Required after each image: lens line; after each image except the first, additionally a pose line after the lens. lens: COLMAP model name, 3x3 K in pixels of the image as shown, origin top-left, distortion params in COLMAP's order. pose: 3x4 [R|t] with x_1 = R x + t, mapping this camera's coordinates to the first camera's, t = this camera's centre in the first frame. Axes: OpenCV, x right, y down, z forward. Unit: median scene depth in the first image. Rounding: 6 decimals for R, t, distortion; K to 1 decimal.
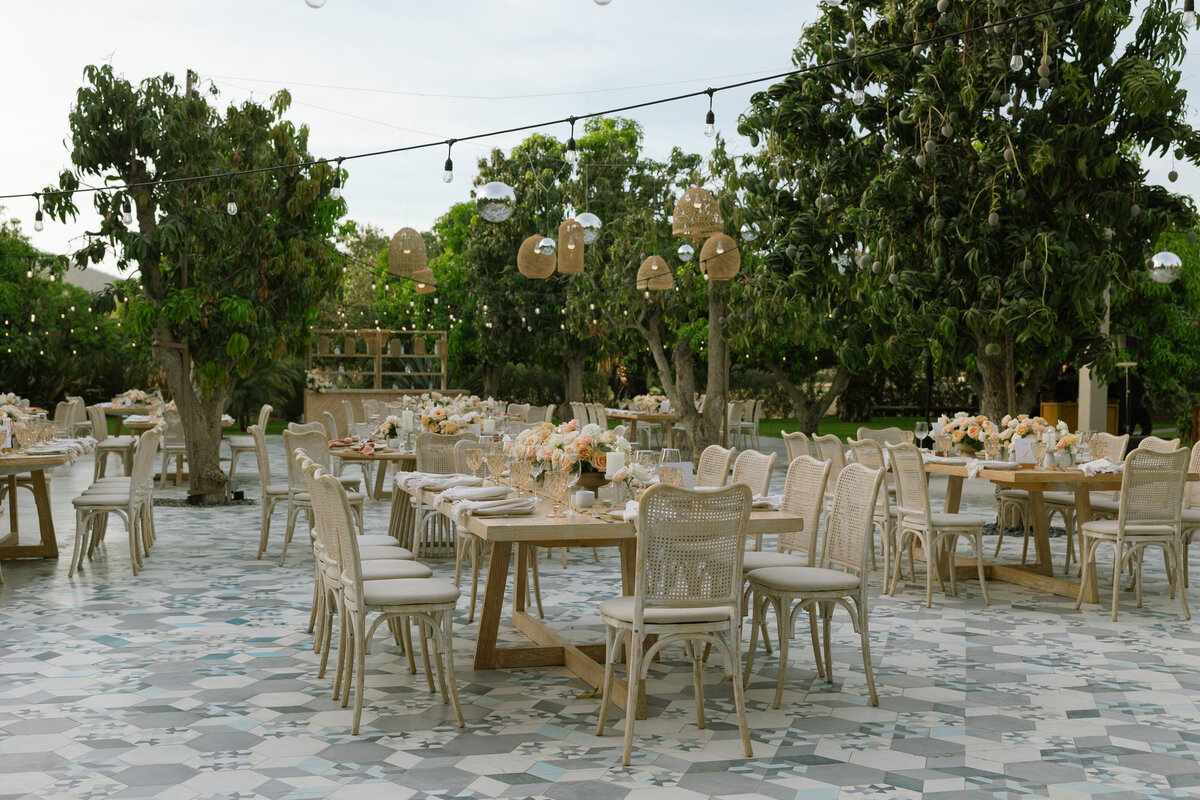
lens RADIAL K [[1387.6, 0, 588.2], [0, 1387.6, 395.3], [0, 0, 1]] dist [0.011312, 0.000000]
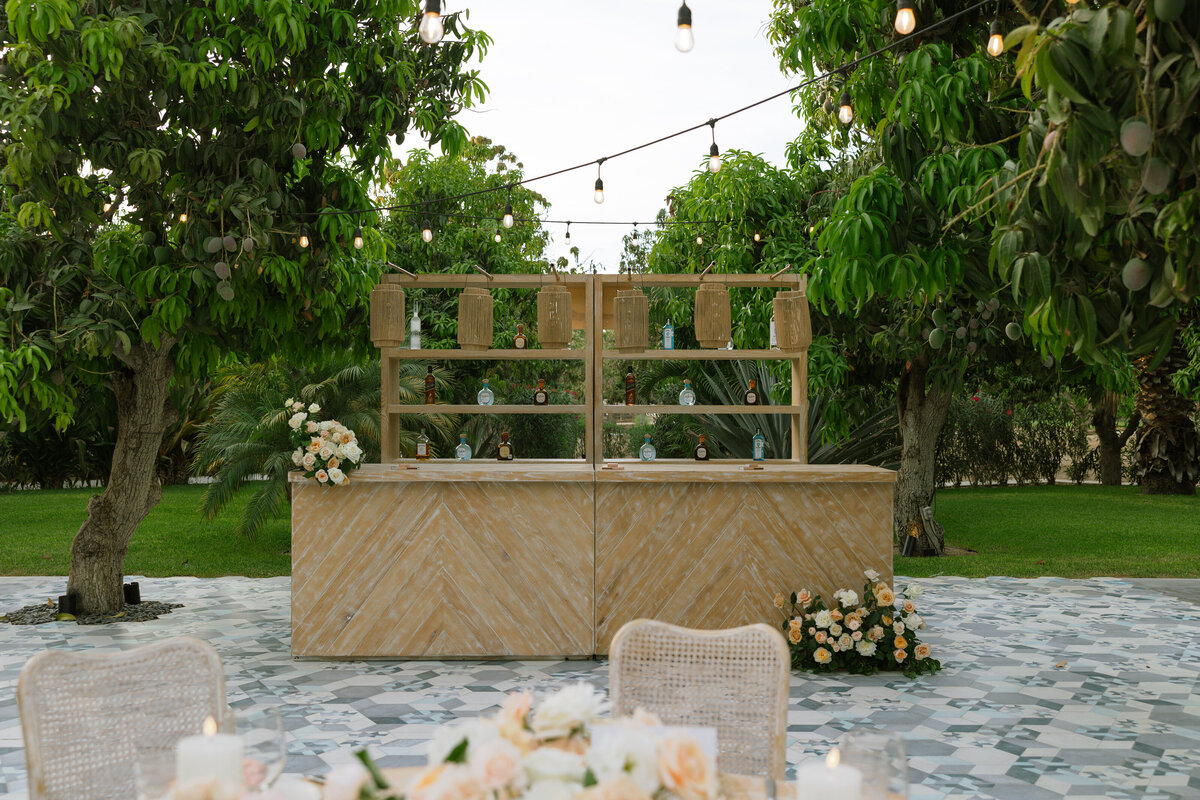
lens RADIAL K [[1258.3, 0, 602.3], [0, 1258.3, 400.5], [0, 0, 1]] dist [-0.003460, 0.000000]
pose [[0.963549, -0.009414, -0.267367, -0.205771], [0.003470, 0.999736, -0.022693, -0.032669], [0.267510, 0.020938, 0.963328, 2.077601]]
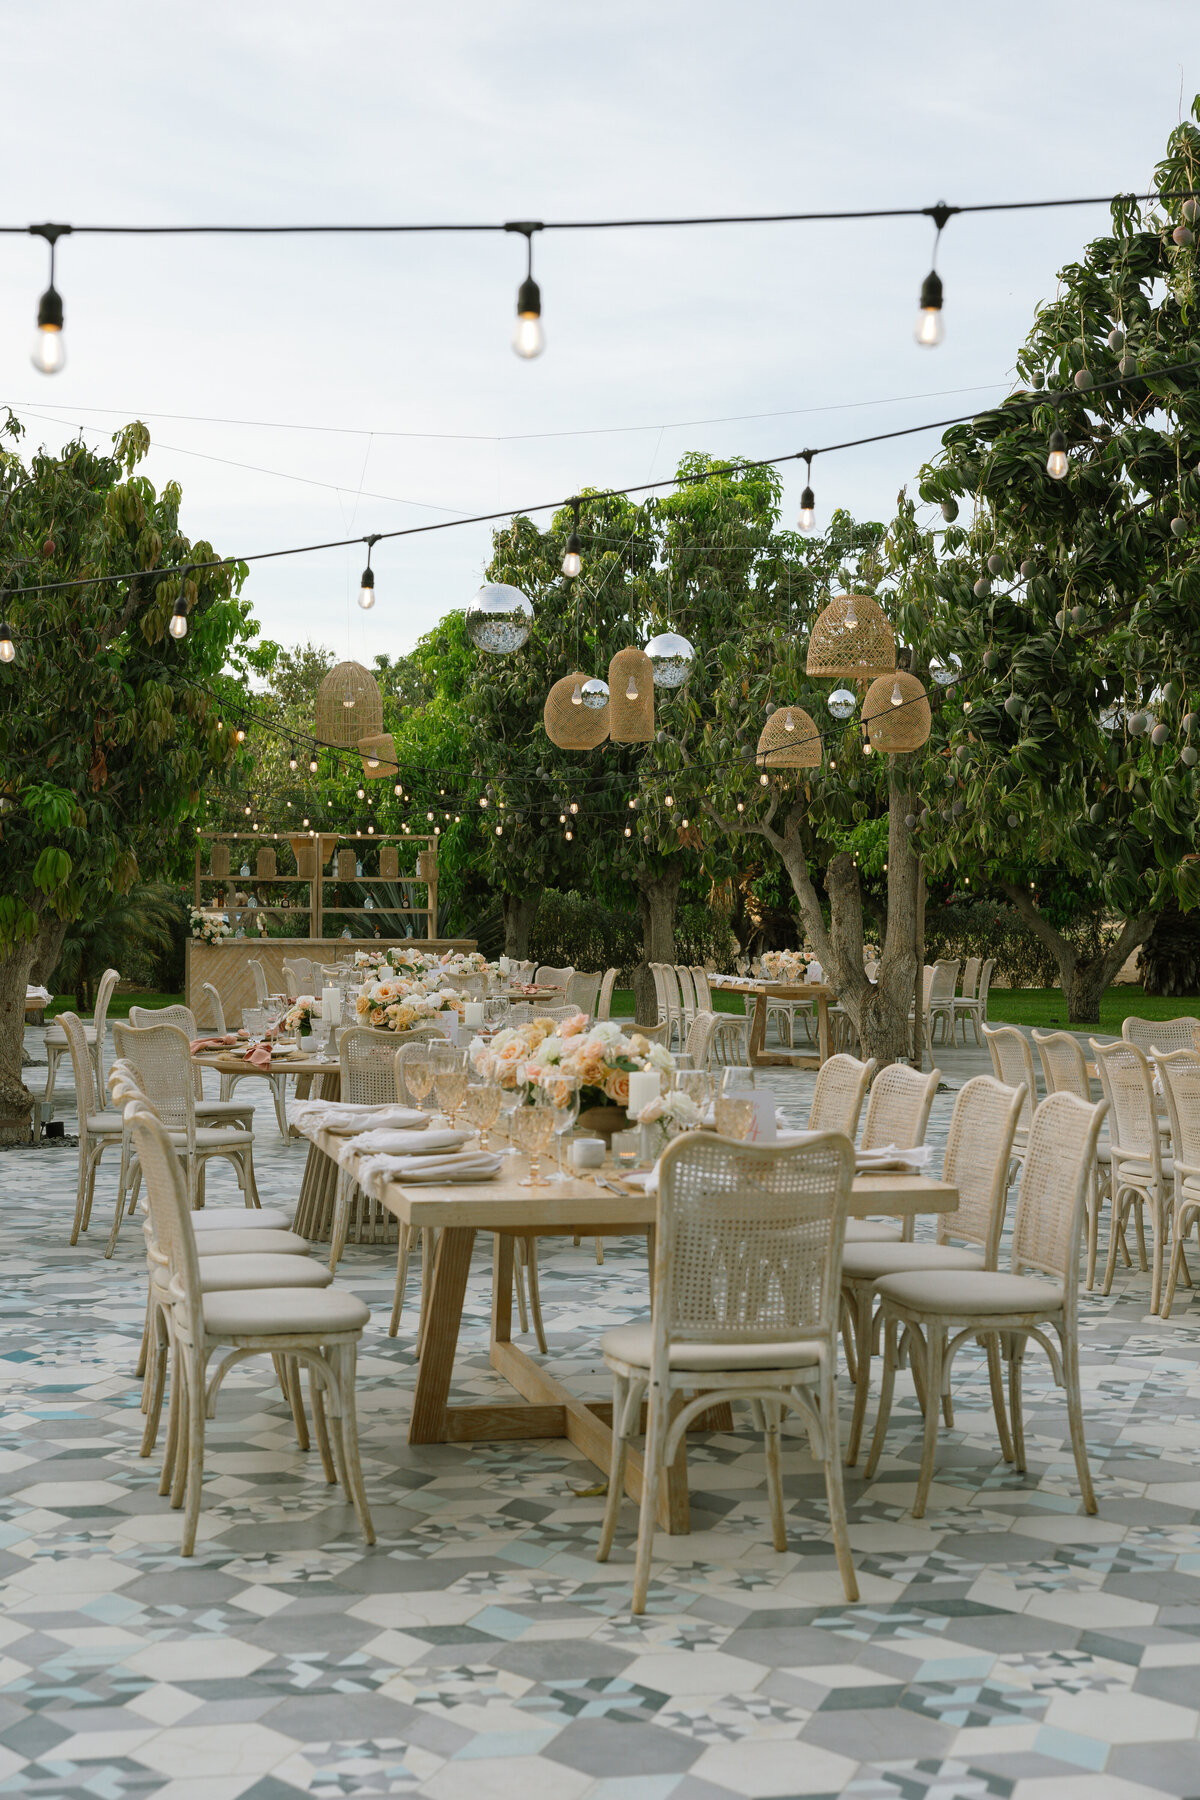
lens RADIAL K [[2471.2, 0, 613.0], [0, 2471.2, 907.2], [0, 0, 1]] dist [0.027286, 0.000000]
pose [[0.999329, 0.000431, -0.036625, 0.019777], [-0.000980, 0.999887, -0.014971, -0.005731], [0.036614, 0.014997, 0.999217, -0.017556]]
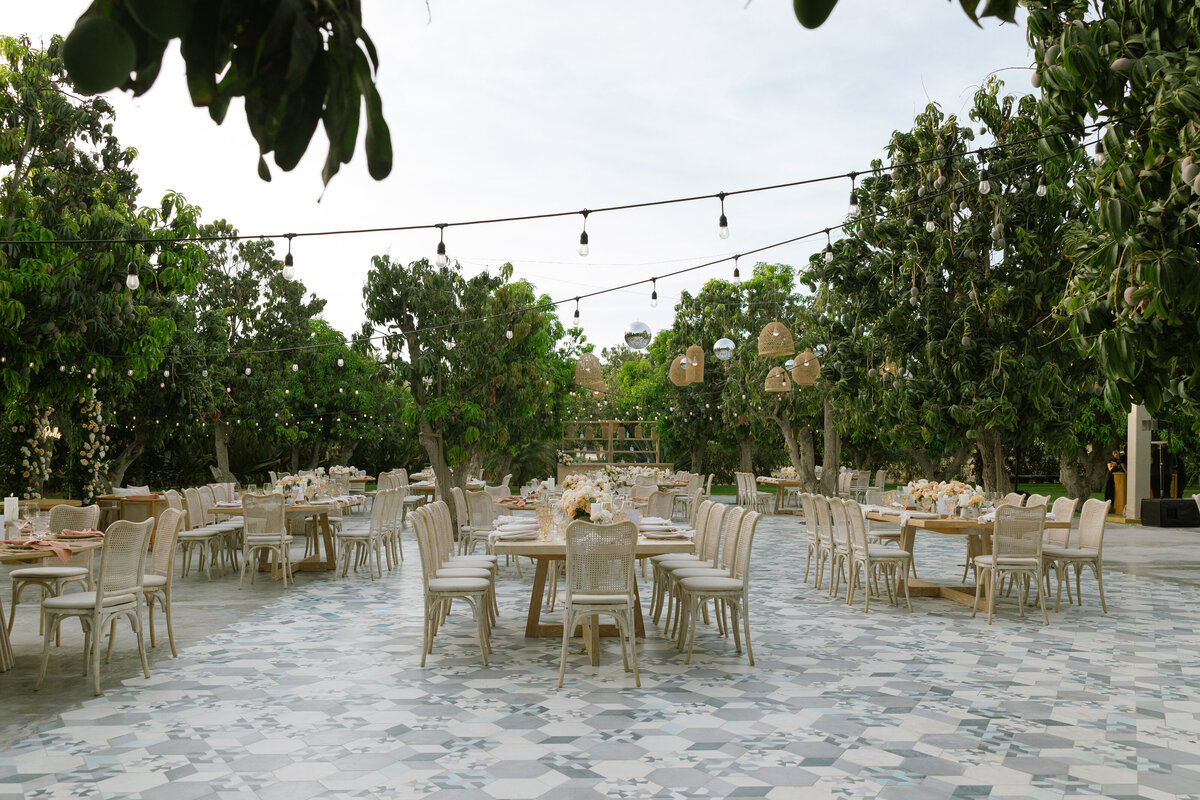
lens RADIAL K [[1033.8, 0, 586.1], [0, 1033.8, 441.0], [0, 0, 1]] dist [0.014975, -0.001108]
pose [[0.978539, -0.006680, -0.205955, 0.115271], [0.001471, 0.999675, -0.025434, -0.000373], [0.206058, 0.024585, 0.978231, -0.083303]]
